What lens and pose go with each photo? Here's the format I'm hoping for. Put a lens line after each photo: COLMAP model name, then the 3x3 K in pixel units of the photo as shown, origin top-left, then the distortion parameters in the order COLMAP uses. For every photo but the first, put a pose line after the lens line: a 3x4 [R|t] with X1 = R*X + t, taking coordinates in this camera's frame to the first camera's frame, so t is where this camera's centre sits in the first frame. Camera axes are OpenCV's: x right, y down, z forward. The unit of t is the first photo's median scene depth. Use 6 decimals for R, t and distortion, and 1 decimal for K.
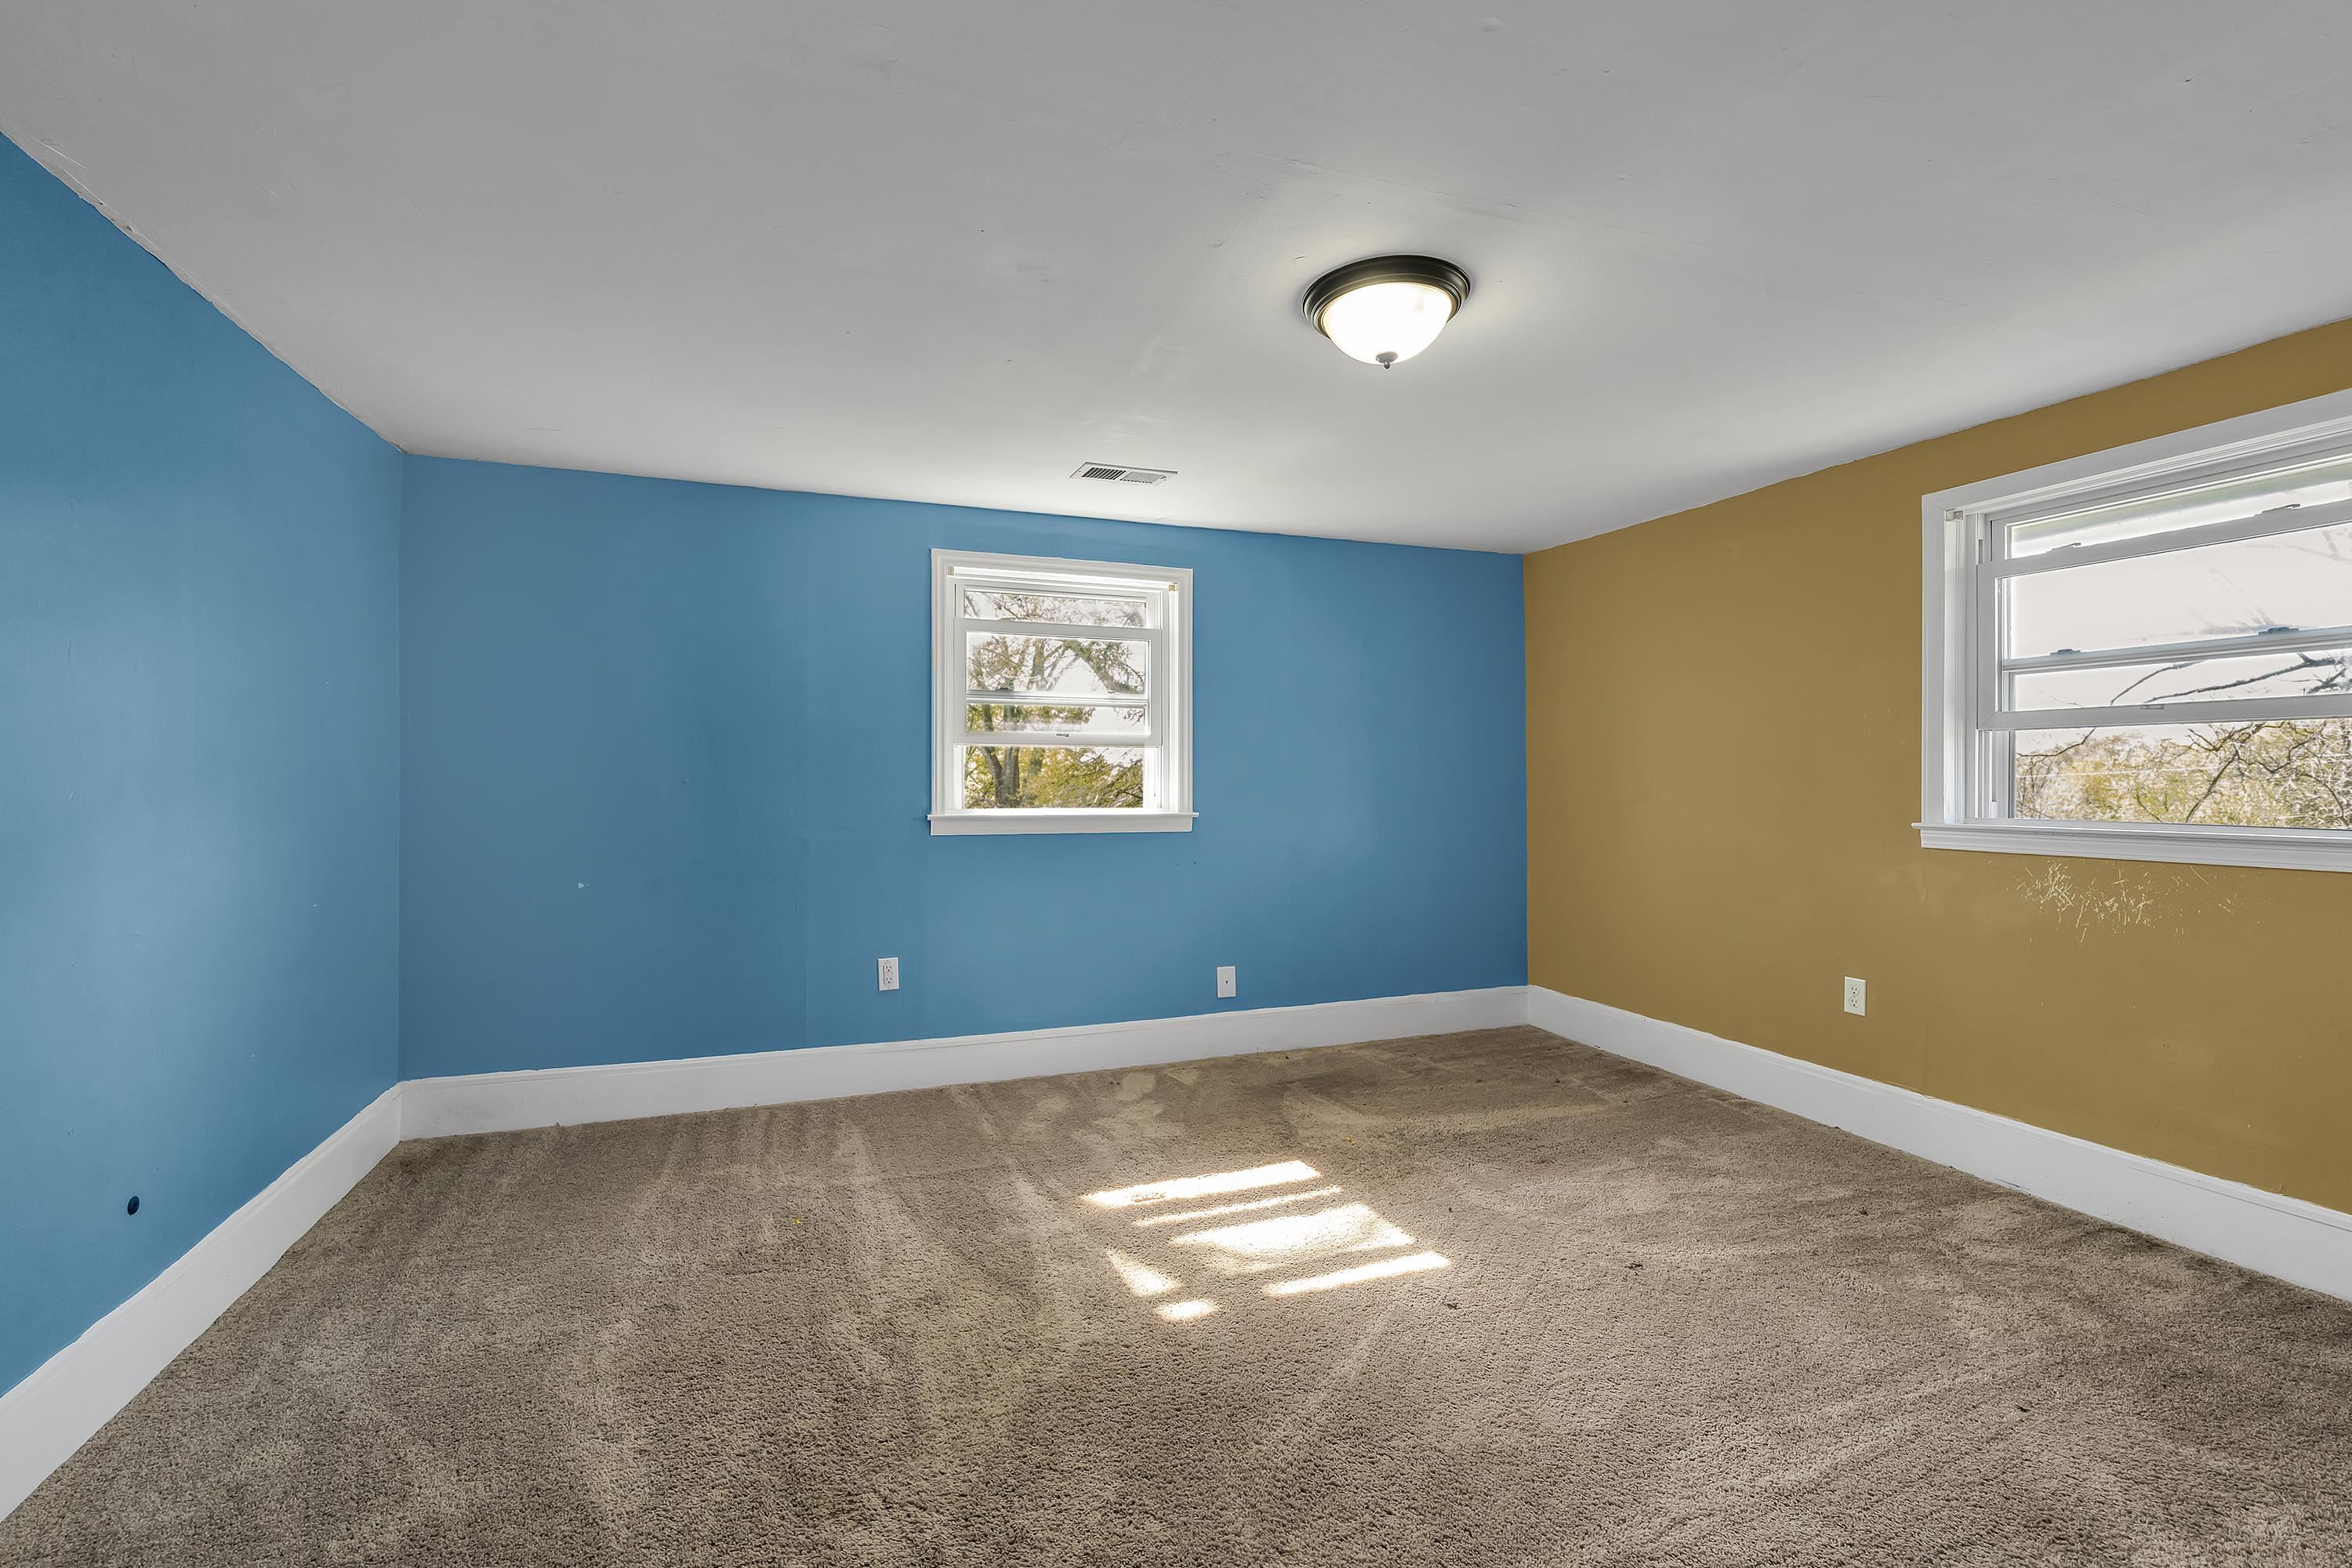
lens RADIAL K [[1038.5, 0, 1176.2], [0, 1038.5, 802.7], [0, 0, 1]] dist [-0.003273, -0.000144]
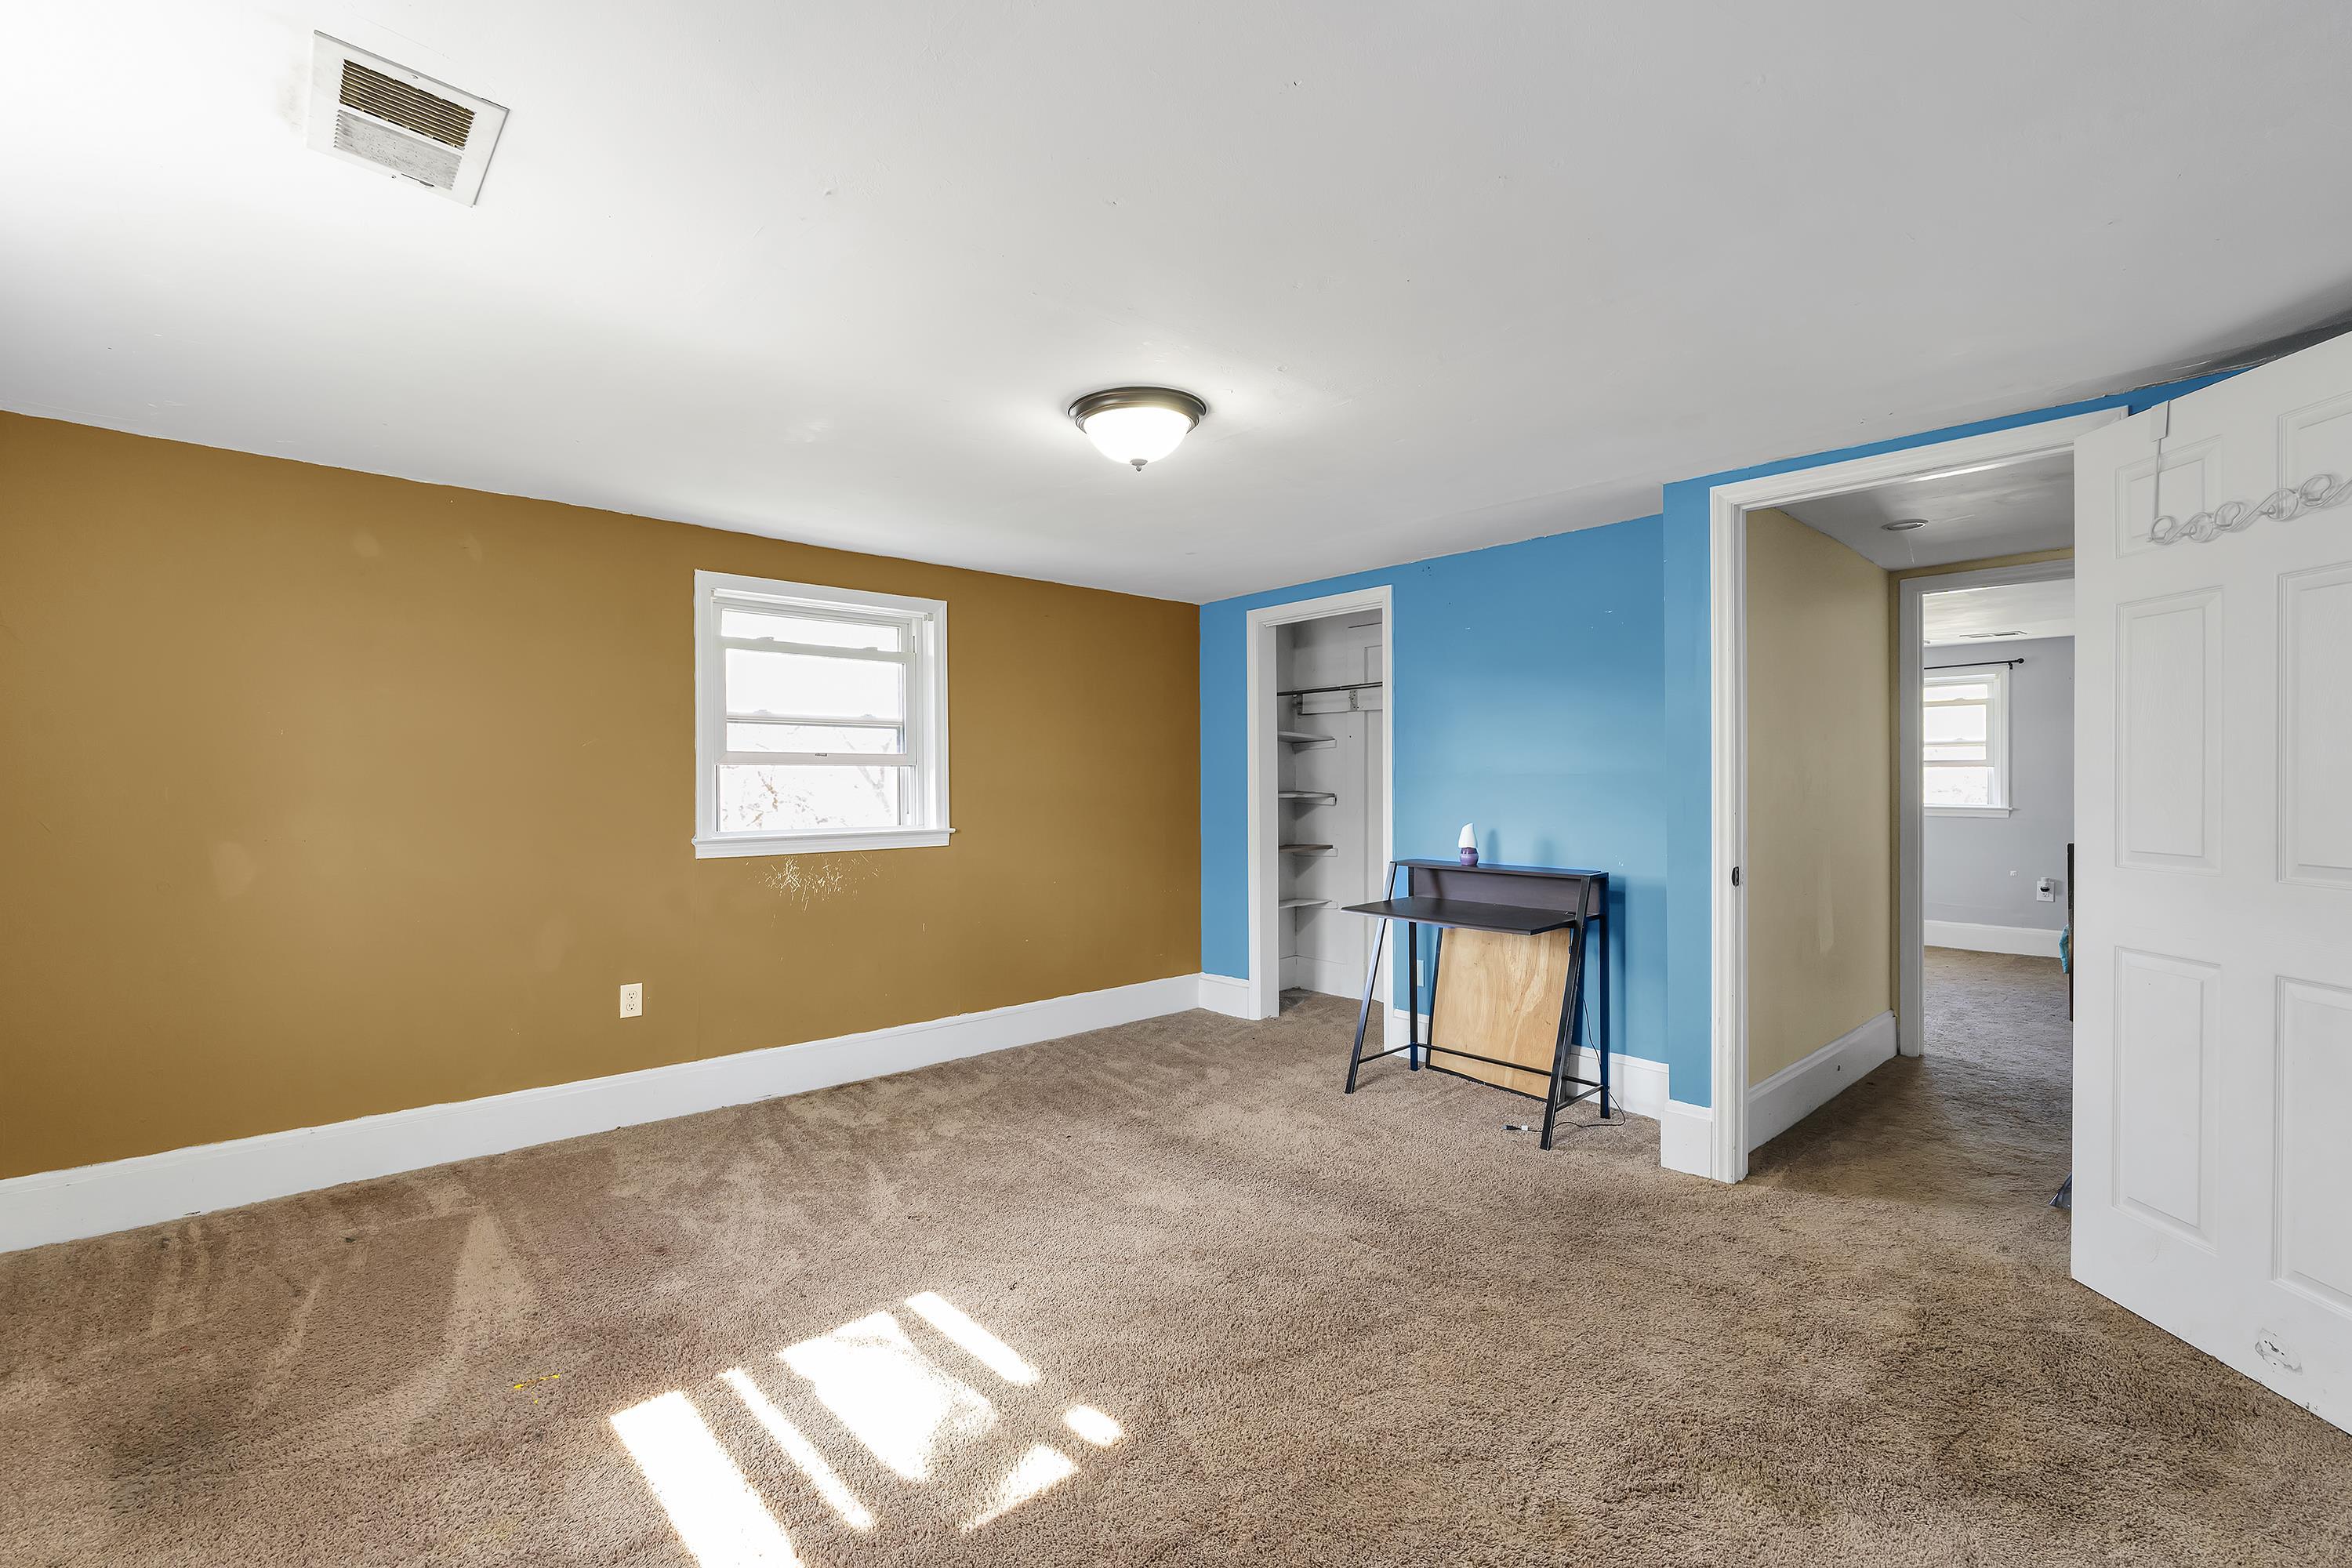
lens RADIAL K [[986.1, 0, 1176.0], [0, 986.1, 784.0], [0, 0, 1]] dist [-0.000908, 0.000079]
pose [[-0.358759, 0.003753, 0.933423, -0.623944], [0.025326, 0.999663, 0.005715, -0.041093], [-0.933087, 0.025690, -0.358733, 0.967378]]
